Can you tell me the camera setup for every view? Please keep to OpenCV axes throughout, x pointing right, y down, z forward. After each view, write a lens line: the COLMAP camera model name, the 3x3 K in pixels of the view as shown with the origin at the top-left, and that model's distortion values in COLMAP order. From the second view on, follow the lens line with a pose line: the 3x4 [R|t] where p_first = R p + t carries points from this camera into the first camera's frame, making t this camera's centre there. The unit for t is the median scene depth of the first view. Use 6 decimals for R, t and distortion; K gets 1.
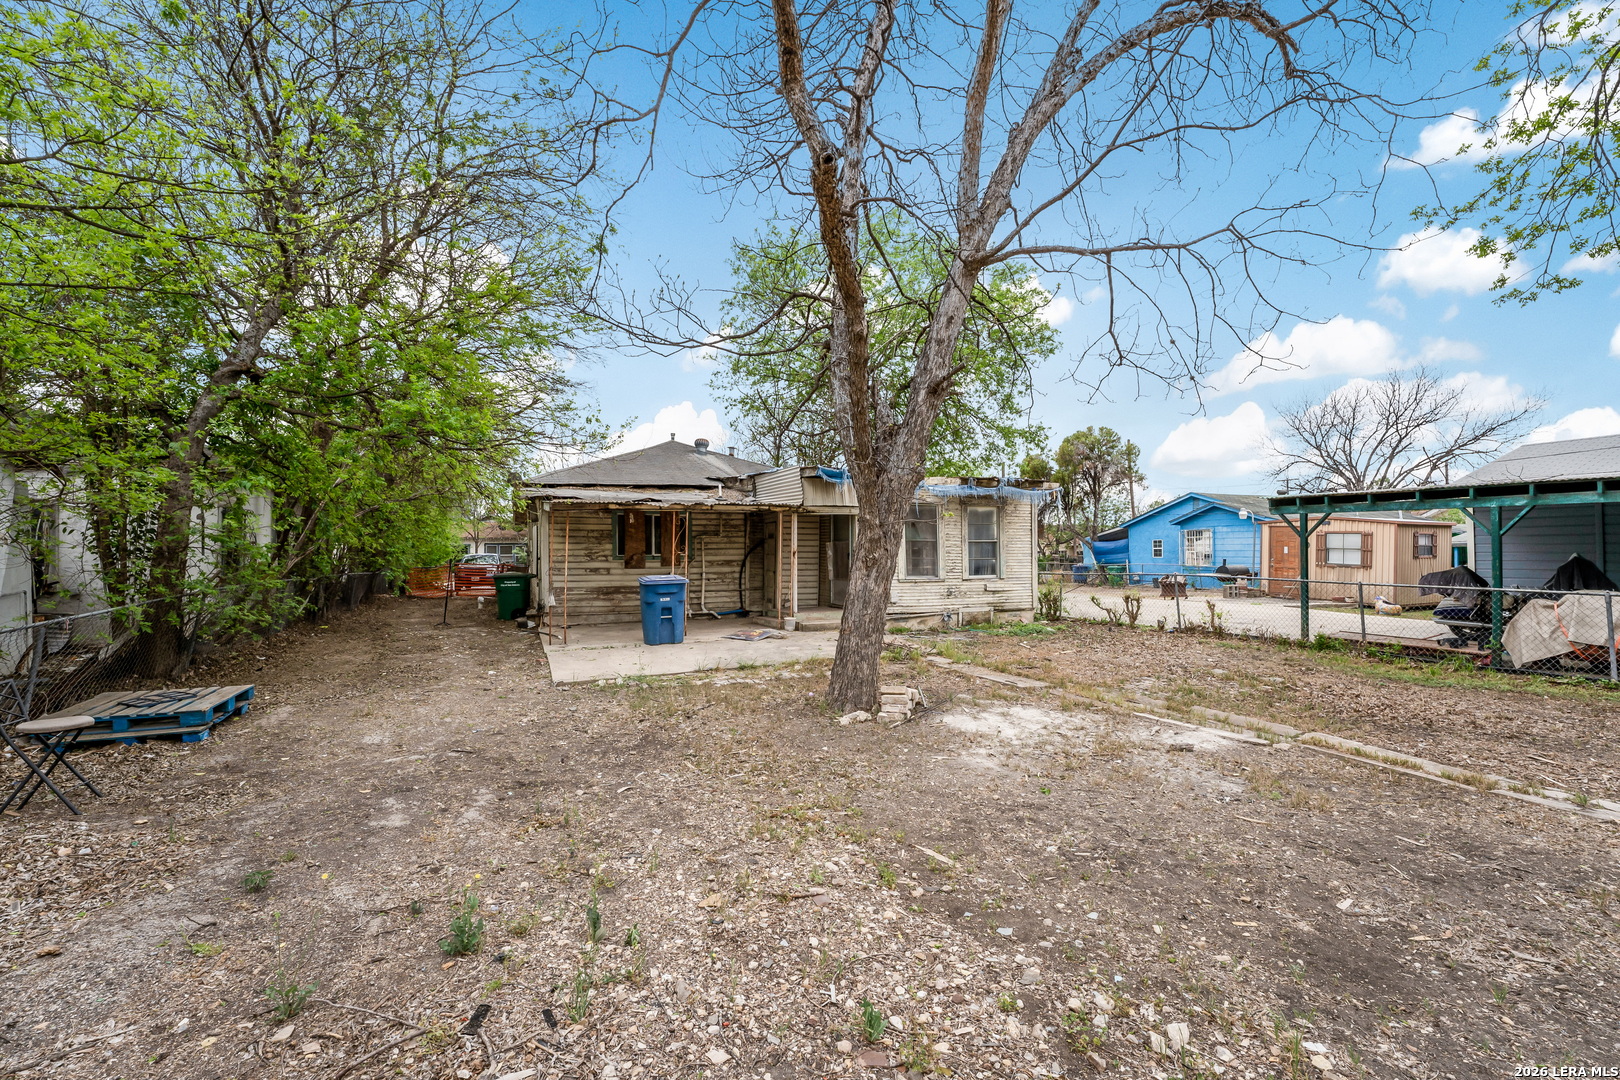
lens RADIAL K [[664.9, 0, 807.1], [0, 664.9, 523.9], [0, 0, 1]] dist [-0.012984, 0.000144]
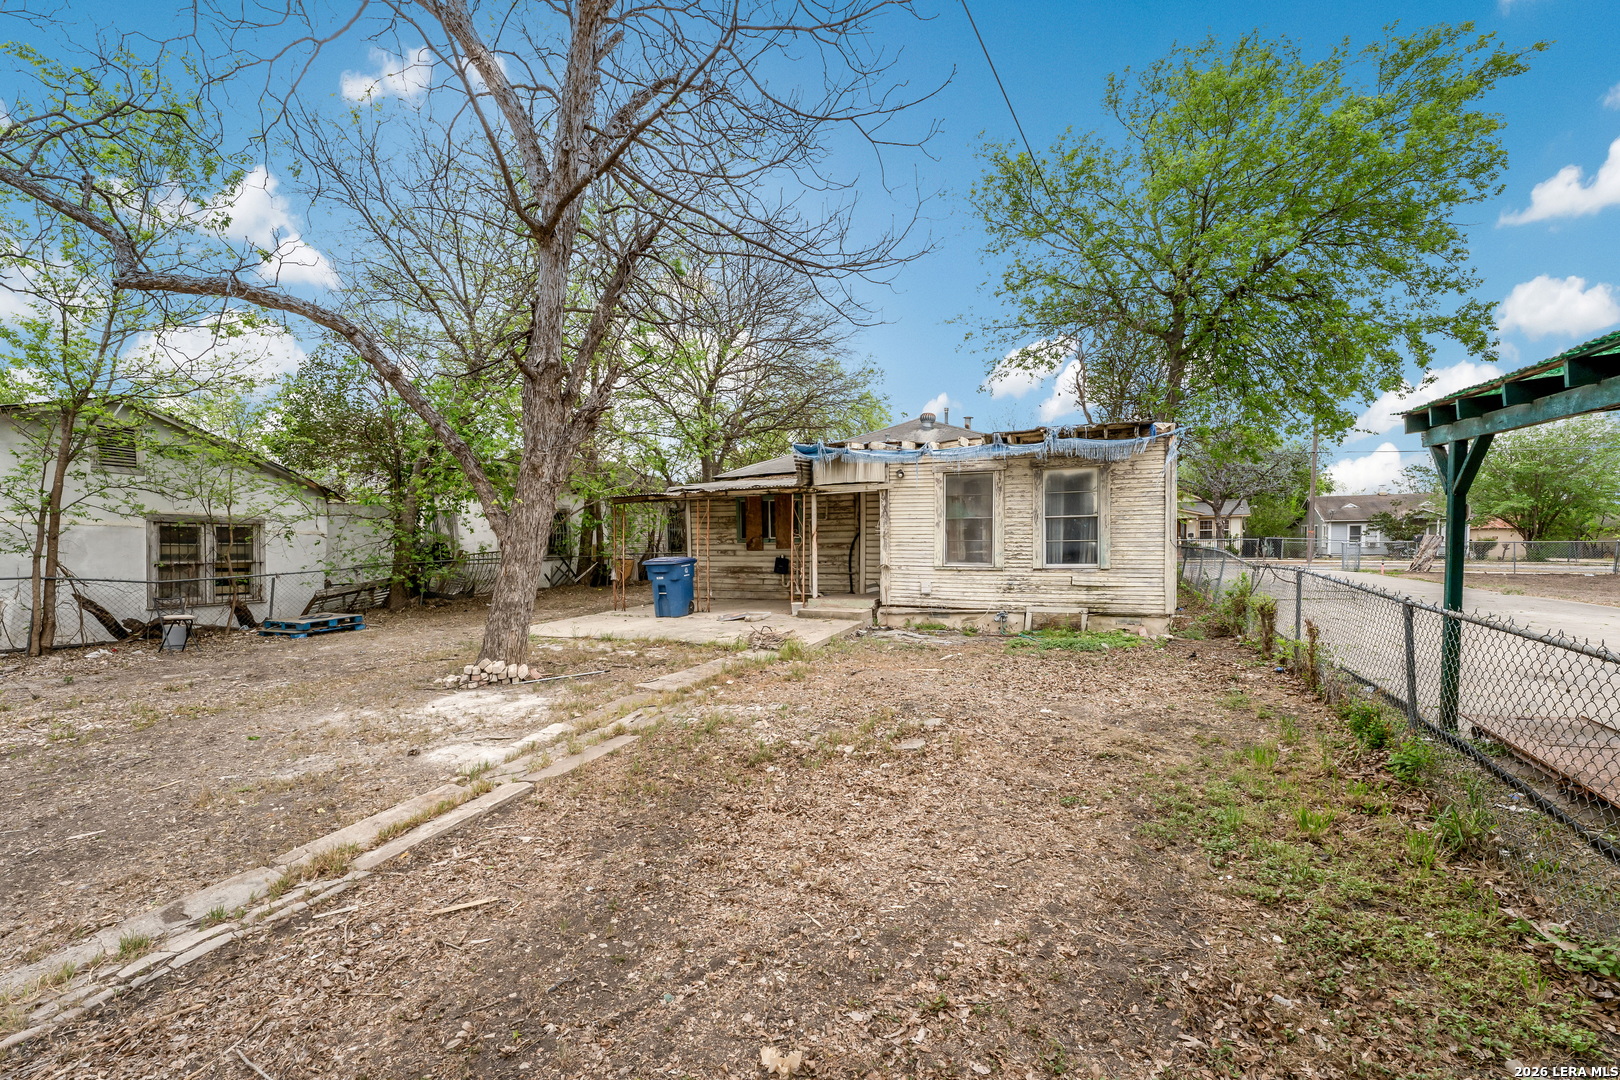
lens RADIAL K [[686.8, 0, 811.3], [0, 686.8, 556.3], [0, 0, 1]] dist [-0.016482, -0.000198]
pose [[0.690814, 0.014084, -0.722896, 0.620583], [0.042157, 0.997325, 0.059716, 0.012876], [0.721803, -0.071728, 0.688372, 0.287650]]
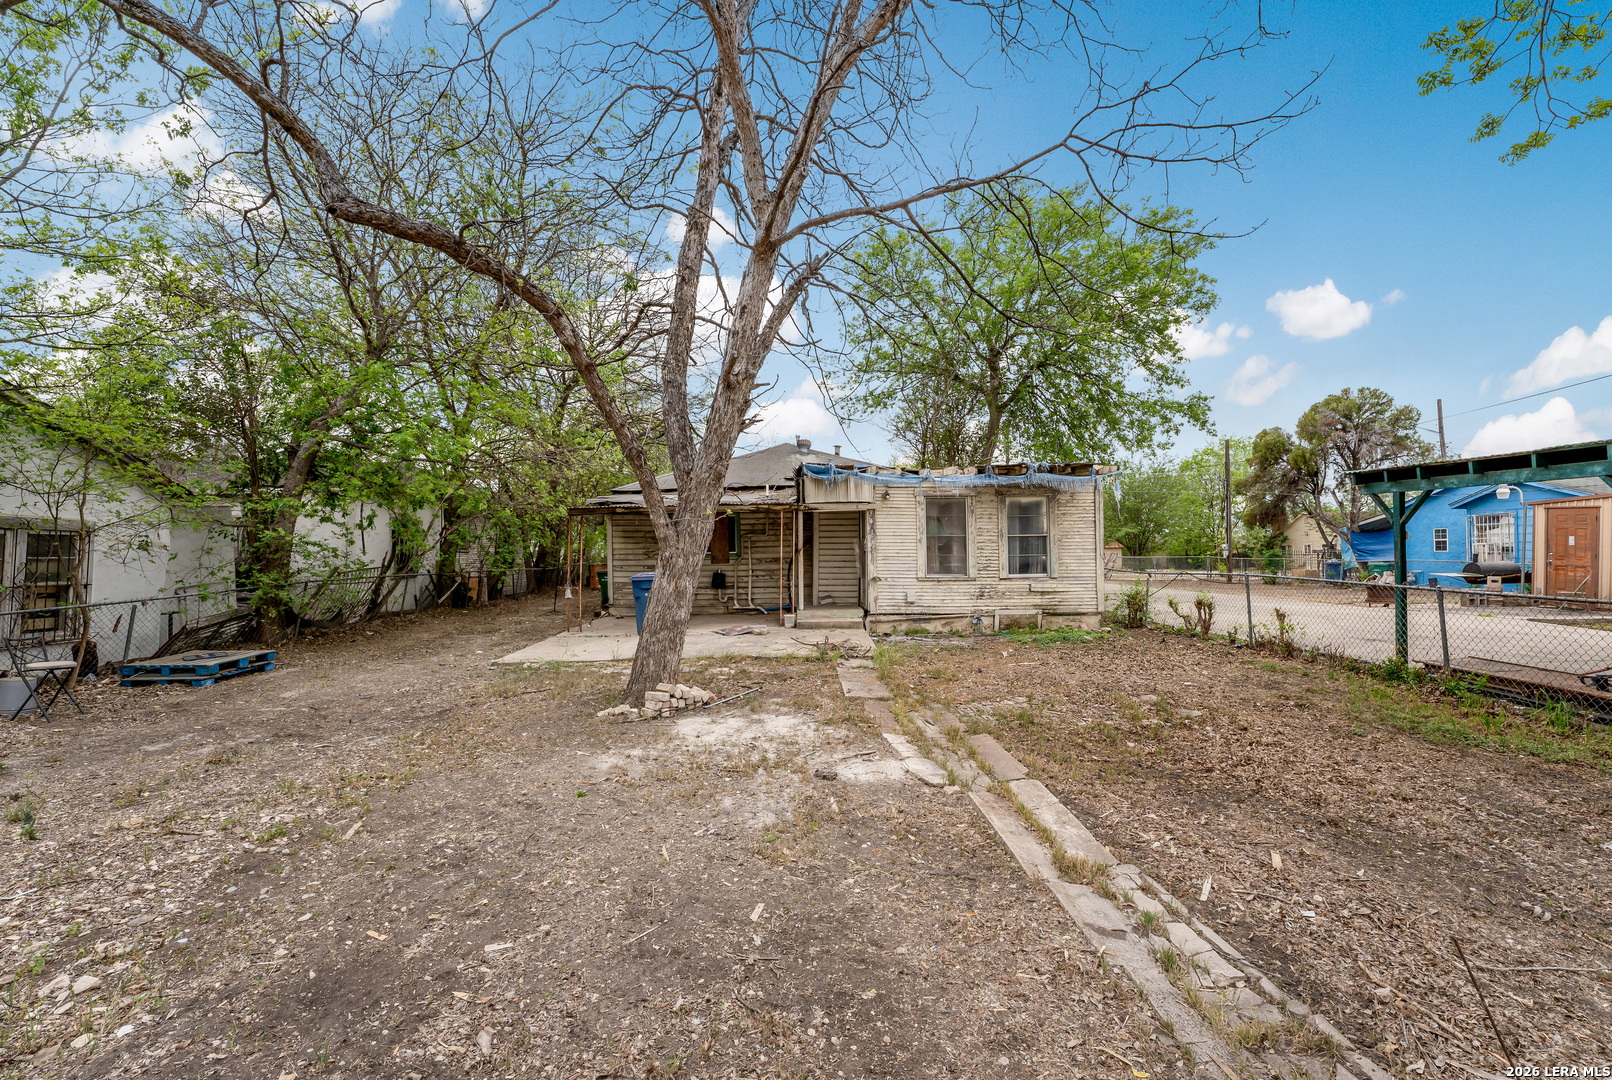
lens RADIAL K [[662.8, 0, 810.2], [0, 662.8, 523.5], [0, 0, 1]] dist [-0.013047, 0.000067]
pose [[0.927832, -0.021850, -0.372357, 0.331972], [0.023423, 0.999726, -0.000299, 0.003254], [0.372261, -0.008445, 0.928090, 0.069325]]
